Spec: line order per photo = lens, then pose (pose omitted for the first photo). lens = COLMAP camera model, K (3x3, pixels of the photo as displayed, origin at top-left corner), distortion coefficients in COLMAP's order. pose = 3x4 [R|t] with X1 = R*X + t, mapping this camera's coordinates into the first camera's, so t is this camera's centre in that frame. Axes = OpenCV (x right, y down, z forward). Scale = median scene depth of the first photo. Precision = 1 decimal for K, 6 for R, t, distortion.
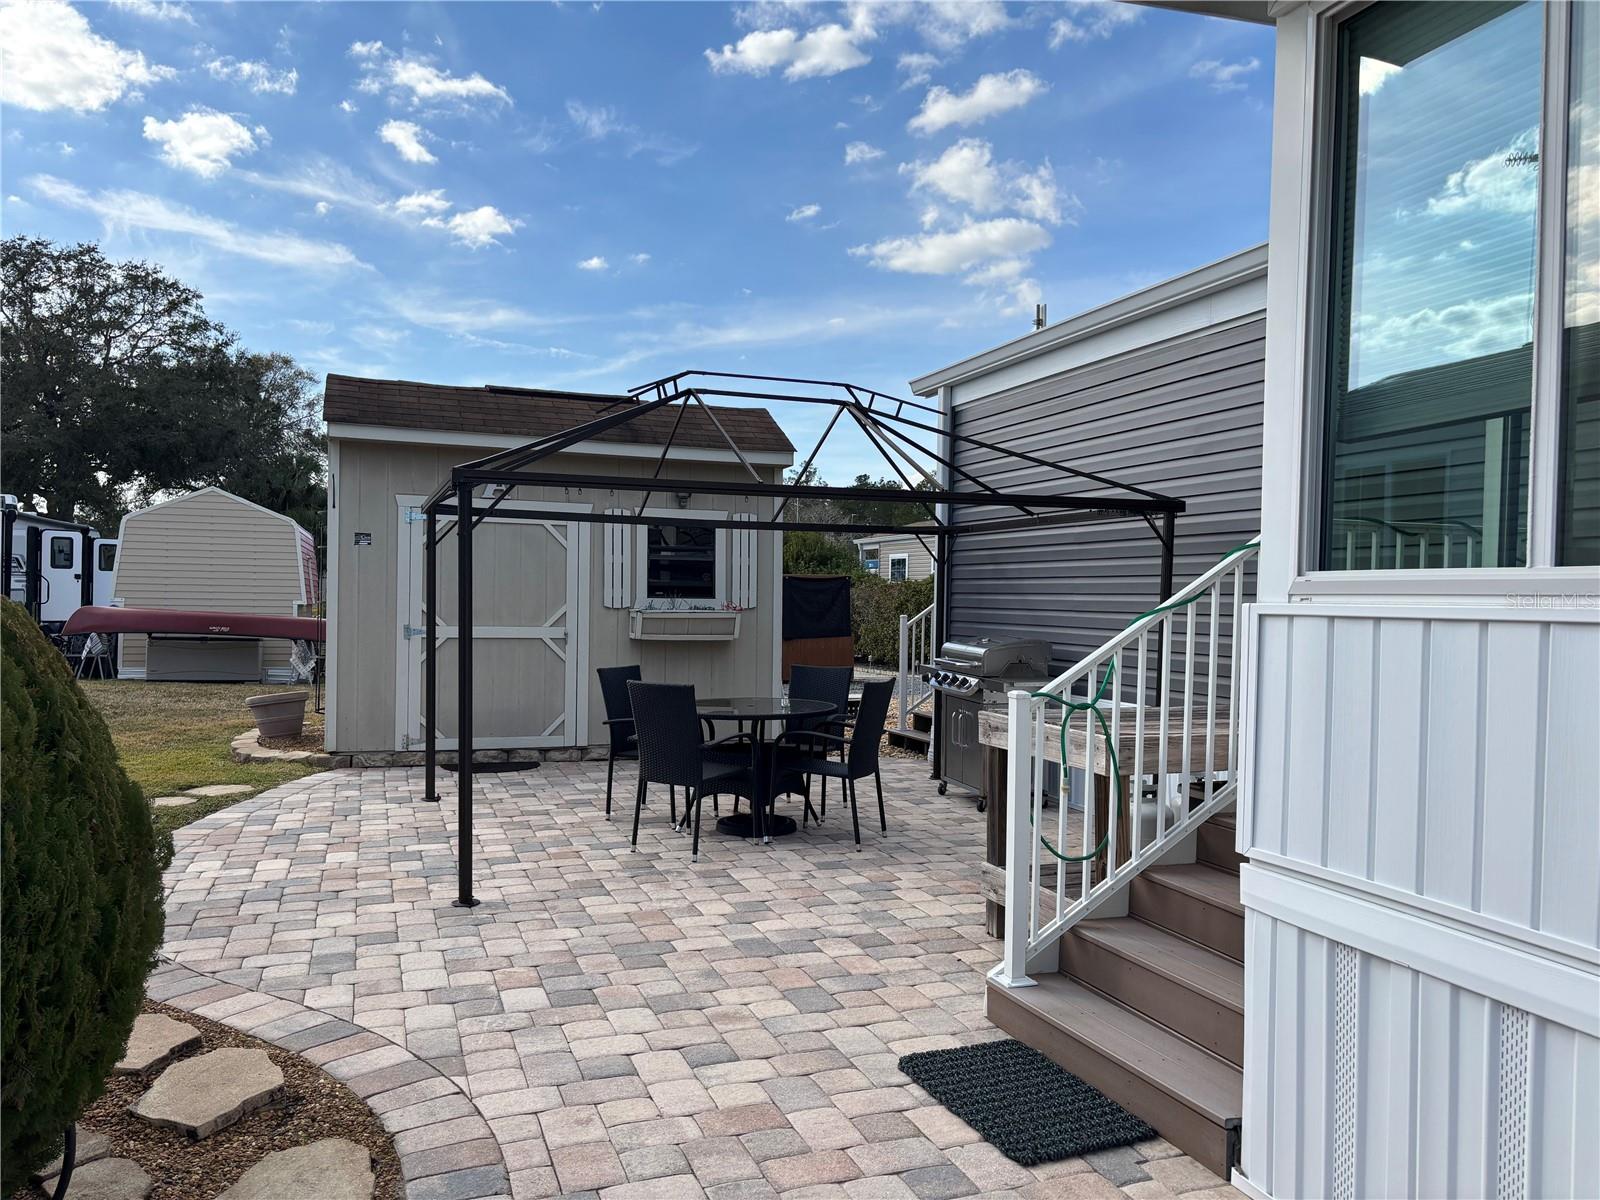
lens RADIAL K [[1202.0, 0, 801.7], [0, 1202.0, 611.2], [0, 0, 1]] dist [0.044373, -0.034610]
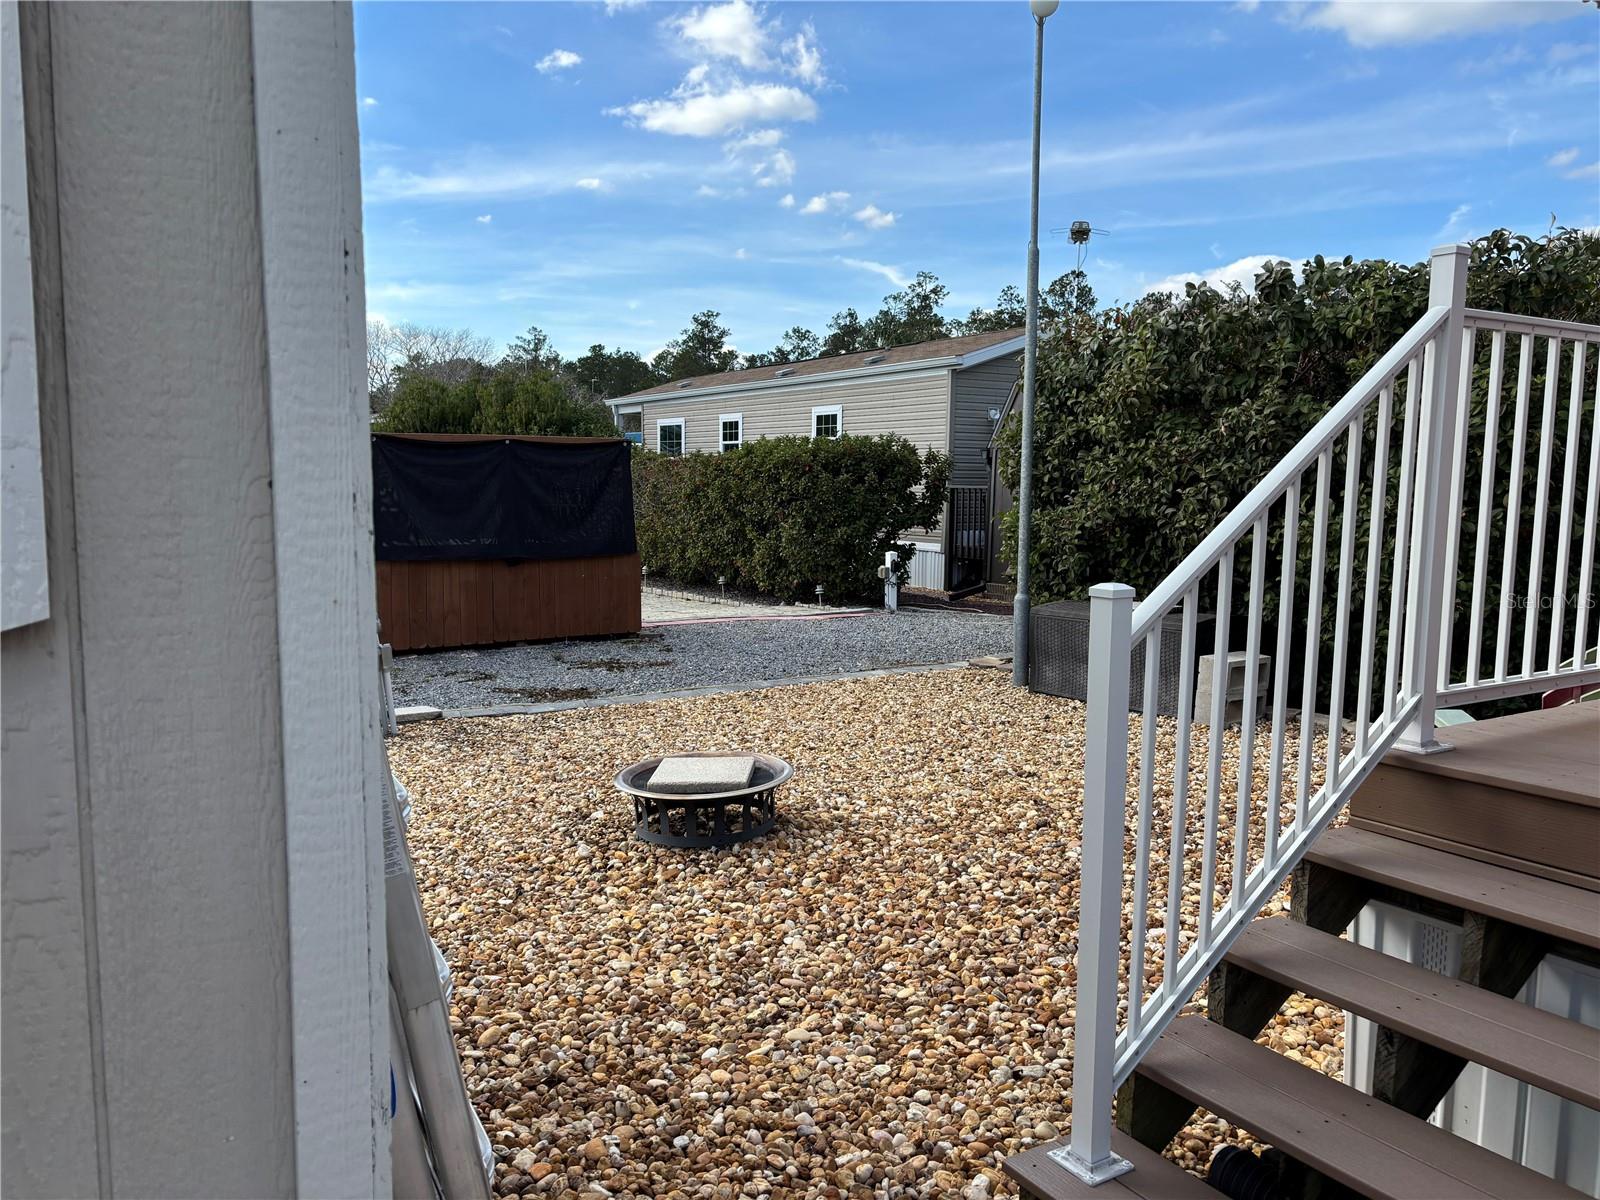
lens RADIAL K [[1202.0, 0, 801.7], [0, 1202.0, 611.2], [0, 0, 1]] dist [0.044373, -0.034610]
pose [[0.976628, -0.034890, 0.212087, -0.000833], [0.013501, 0.994747, 0.101472, -0.005829], [-0.214513, -0.096237, 0.971969, 0.353389]]
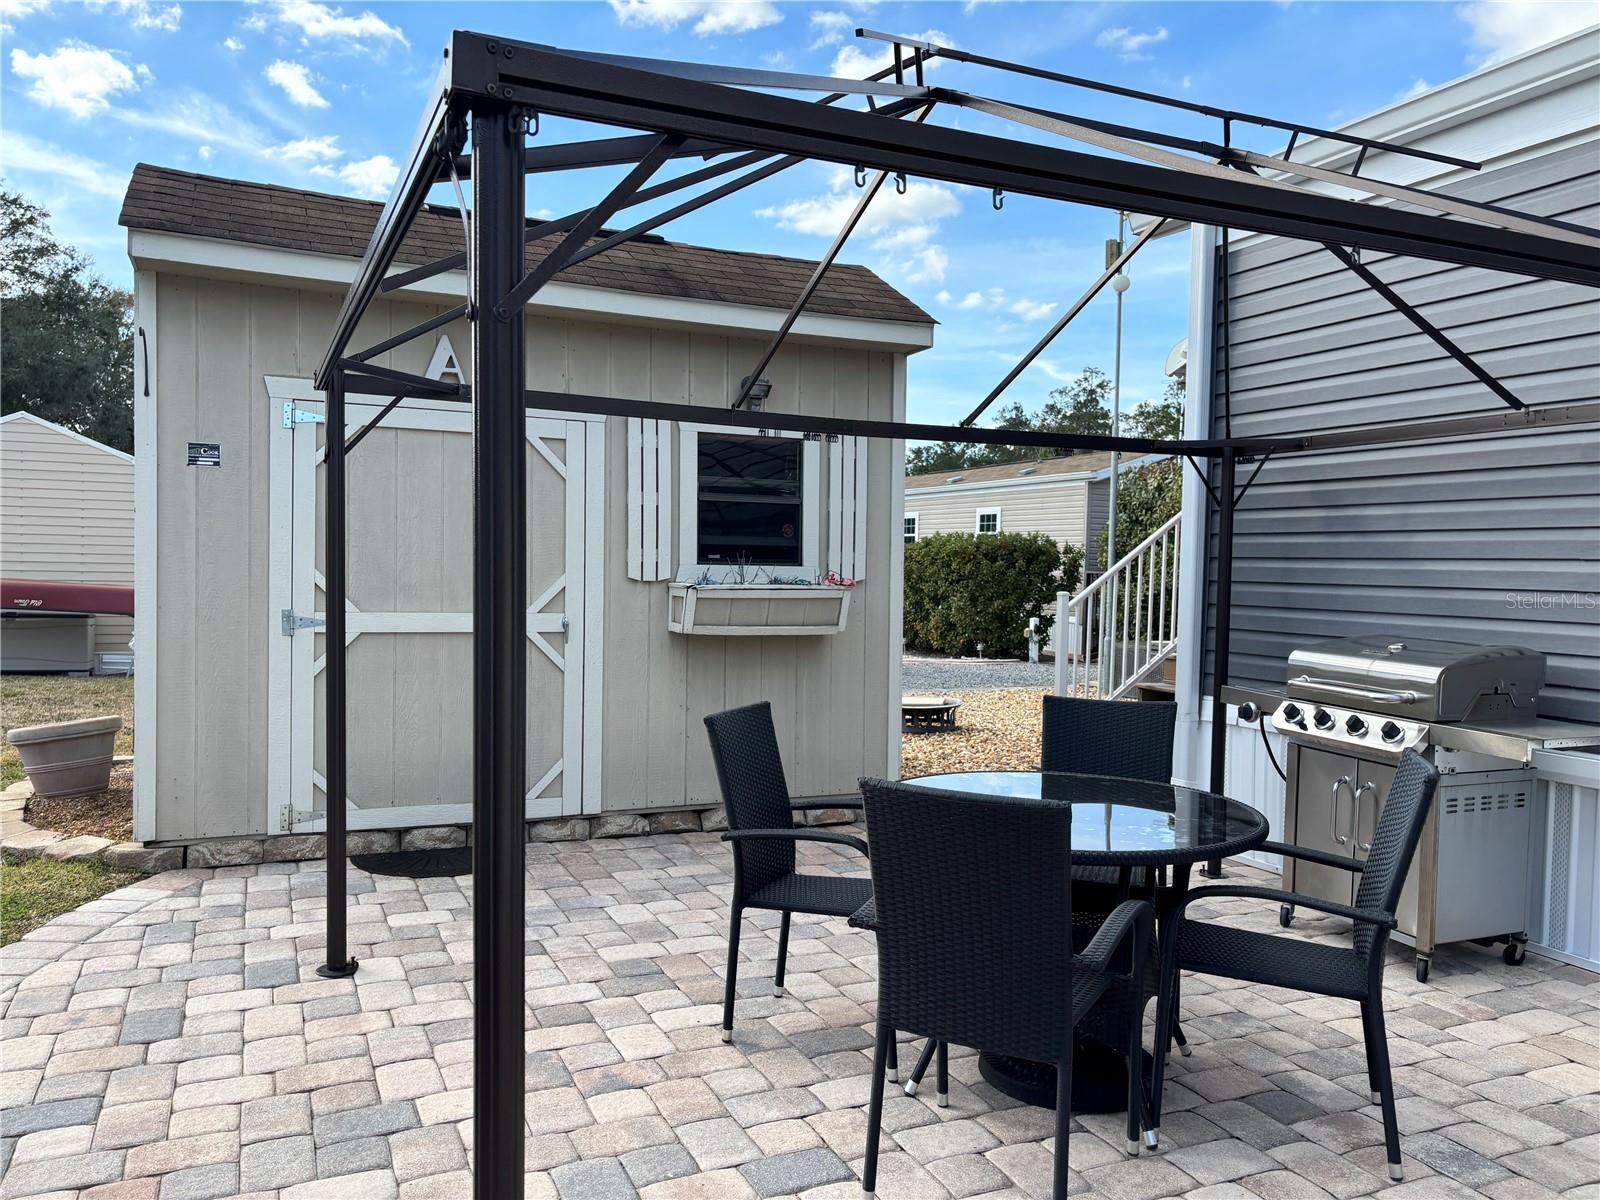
lens RADIAL K [[1205.9, 0, 794.0], [0, 1205.9, 580.6], [0, 0, 1]] dist [0.002937, 0.048612]
pose [[0.997156, 0.001641, 0.075347, -0.047699], [-0.001854, 0.999994, 0.002761, -0.001791], [-0.075342, -0.002893, 0.997154, 0.148930]]
